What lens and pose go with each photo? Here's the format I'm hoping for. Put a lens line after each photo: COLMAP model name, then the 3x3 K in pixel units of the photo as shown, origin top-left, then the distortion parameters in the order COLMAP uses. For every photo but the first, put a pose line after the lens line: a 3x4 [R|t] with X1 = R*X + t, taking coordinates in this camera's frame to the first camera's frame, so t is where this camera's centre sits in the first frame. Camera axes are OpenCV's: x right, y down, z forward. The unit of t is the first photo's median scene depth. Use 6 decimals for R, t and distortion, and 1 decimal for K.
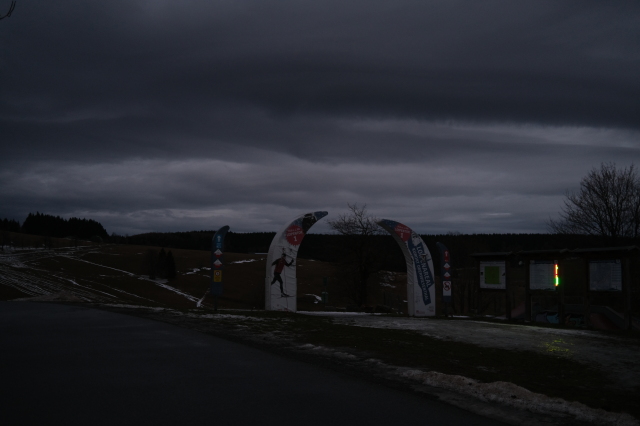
lens RADIAL K [[650.4, 0, 320.0], [0, 650.4, 213.0], [0, 0, 1]] dist [-0.049571, 0.123621]
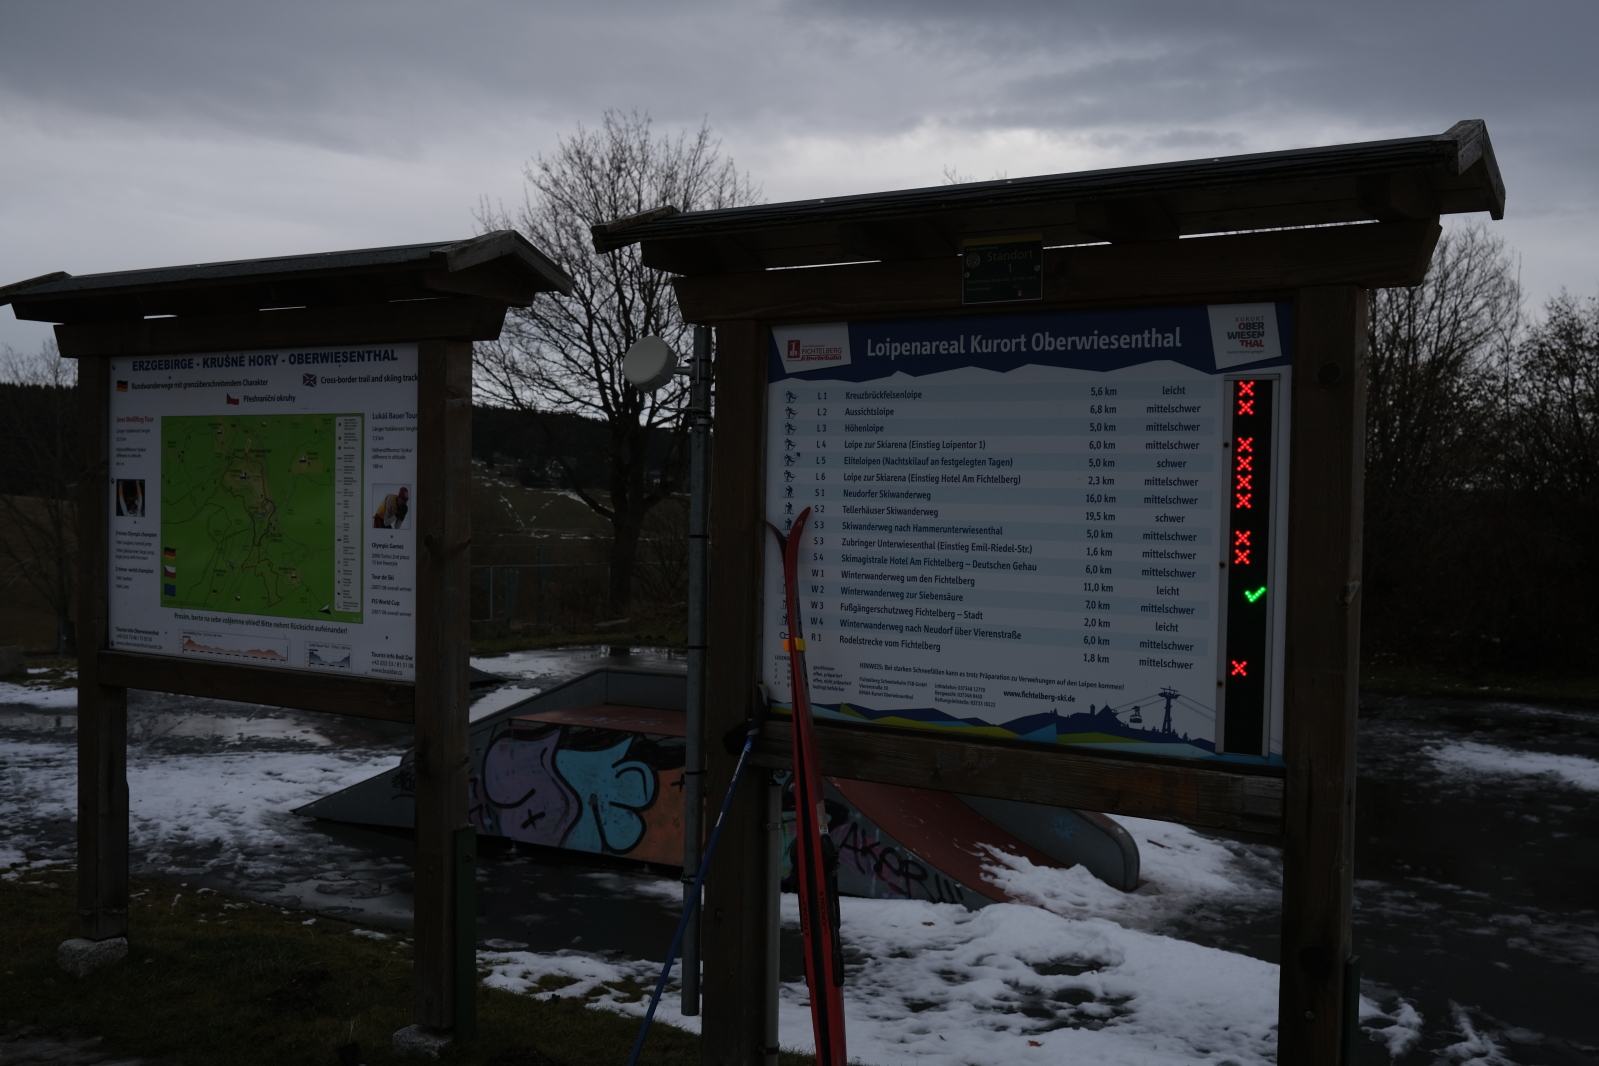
lens RADIAL K [[1625.1, 0, 799.5], [0, 1625.1, 533.0], [0, 0, 1]] dist [-0.049571, 0.123621]
pose [[0.823852, -0.014249, 0.566626, 0.193489], [-0.056024, 0.992741, 0.106422, 0.067442], [-0.564029, -0.119421, 0.817074, 0.742312]]
